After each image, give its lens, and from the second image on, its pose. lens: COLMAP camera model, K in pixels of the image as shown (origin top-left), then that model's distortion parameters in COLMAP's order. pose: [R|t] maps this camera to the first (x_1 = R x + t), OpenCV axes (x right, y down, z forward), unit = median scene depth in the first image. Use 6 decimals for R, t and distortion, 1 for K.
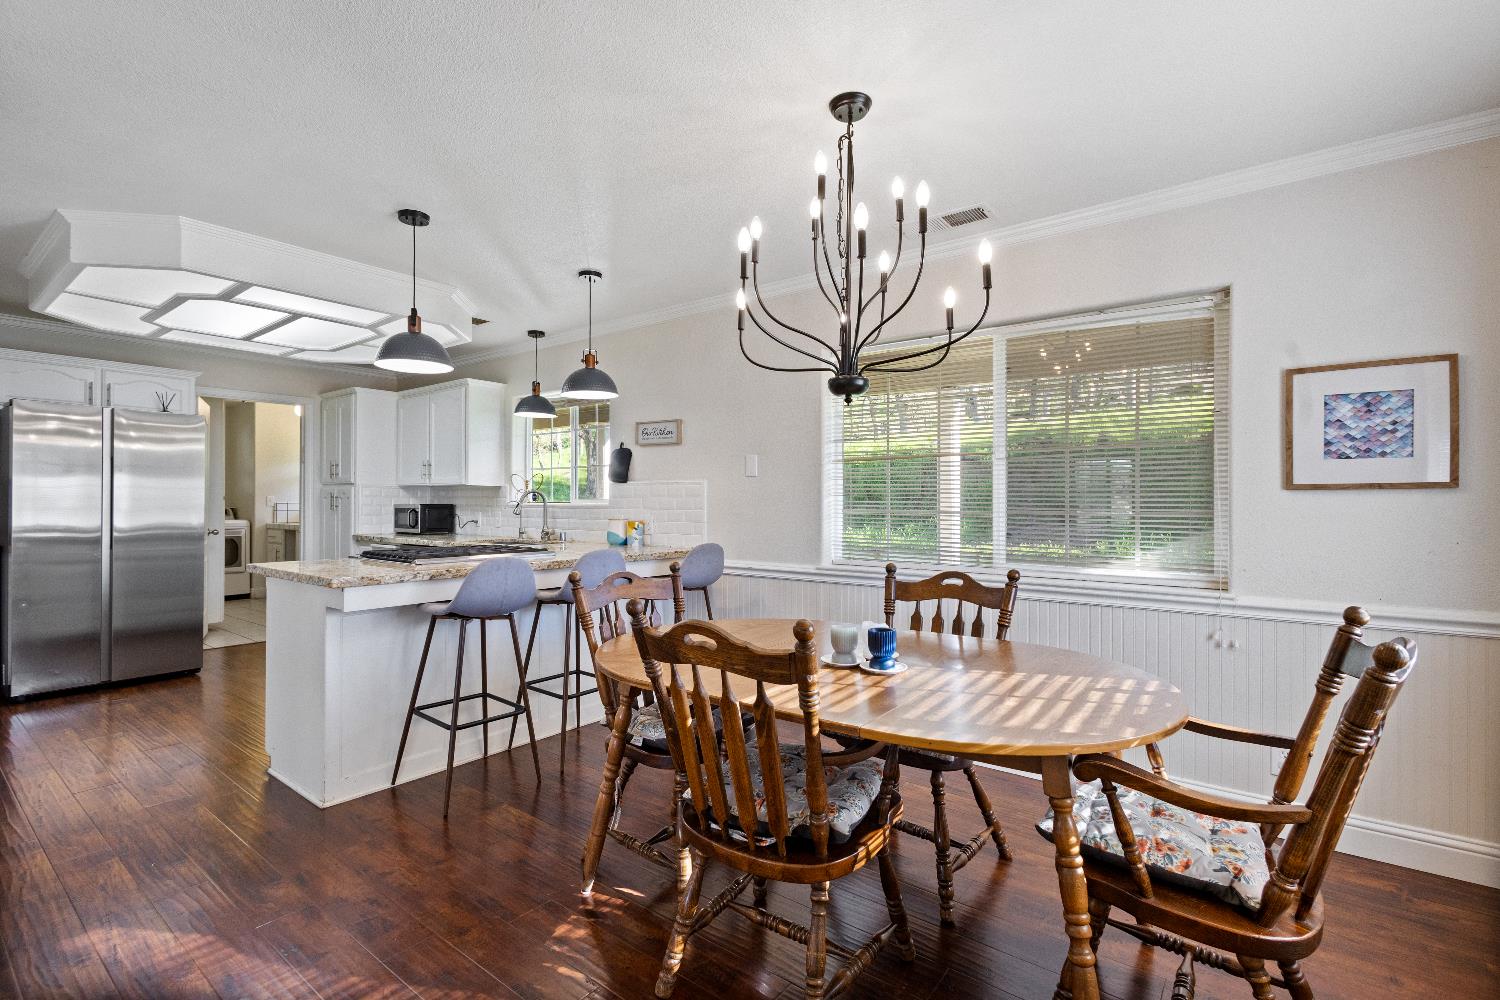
lens RADIAL K [[667.5, 0, 748.8], [0, 667.5, 501.5], [0, 0, 1]] dist [-0.000238, -0.000034]
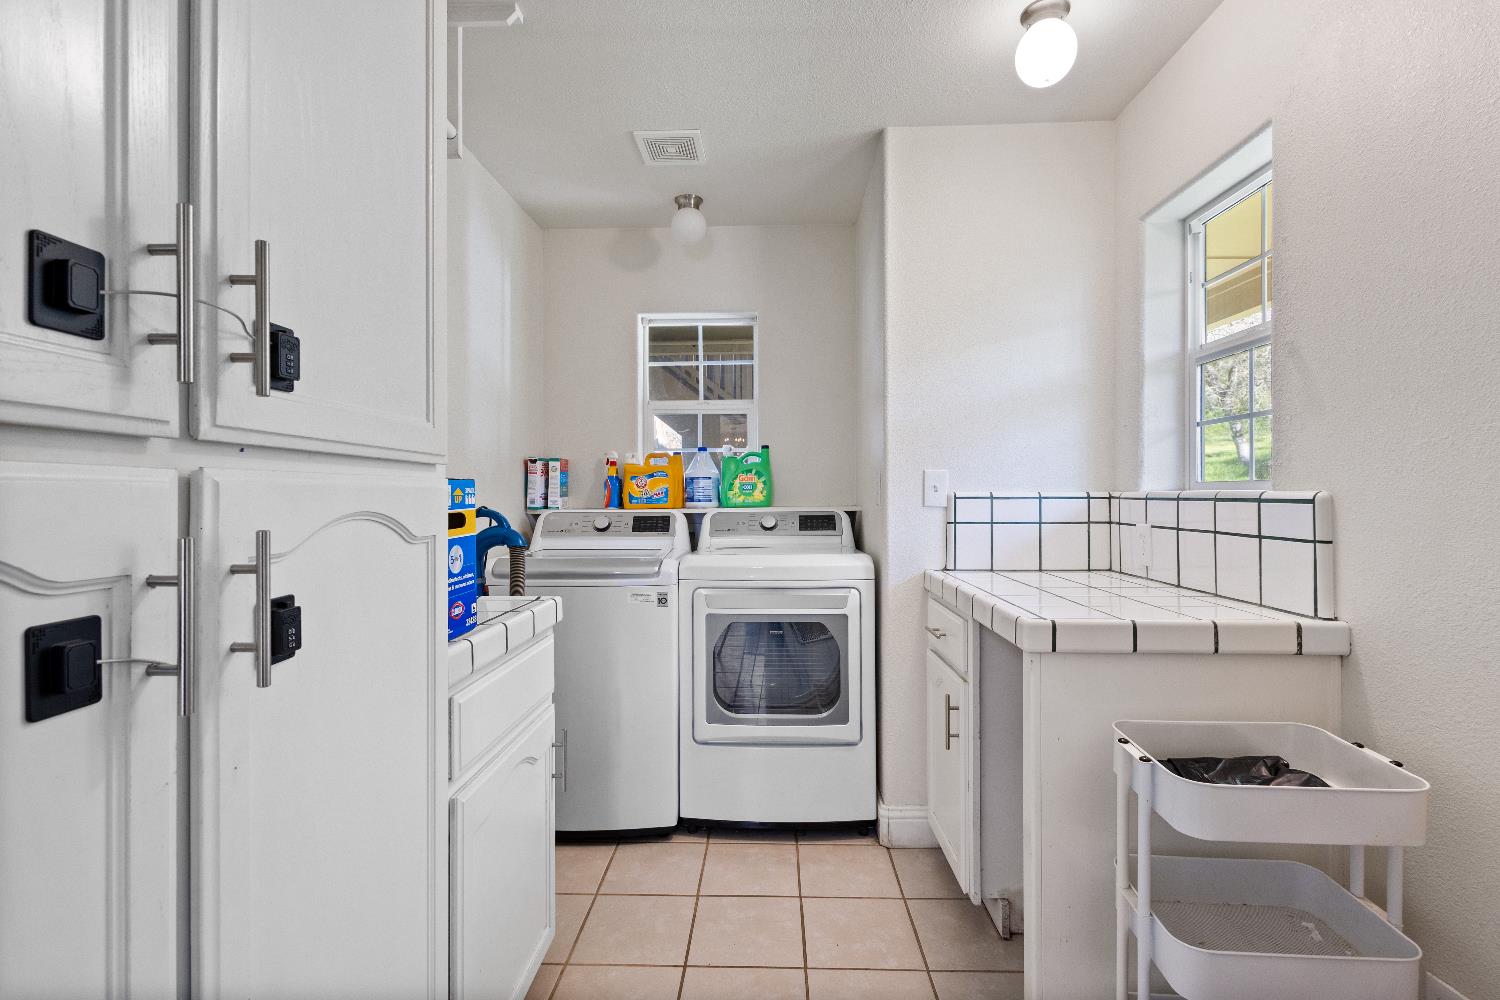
lens RADIAL K [[667.5, 0, 749.2], [0, 667.5, 496.2], [0, 0, 1]] dist [-0.000238, -0.000034]
pose [[0.569676, -0.001520, -0.821868, -0.552229], [0.001894, 0.999998, -0.000536, 0.002347], [0.821867, -0.001251, 0.569677, 0.803995]]
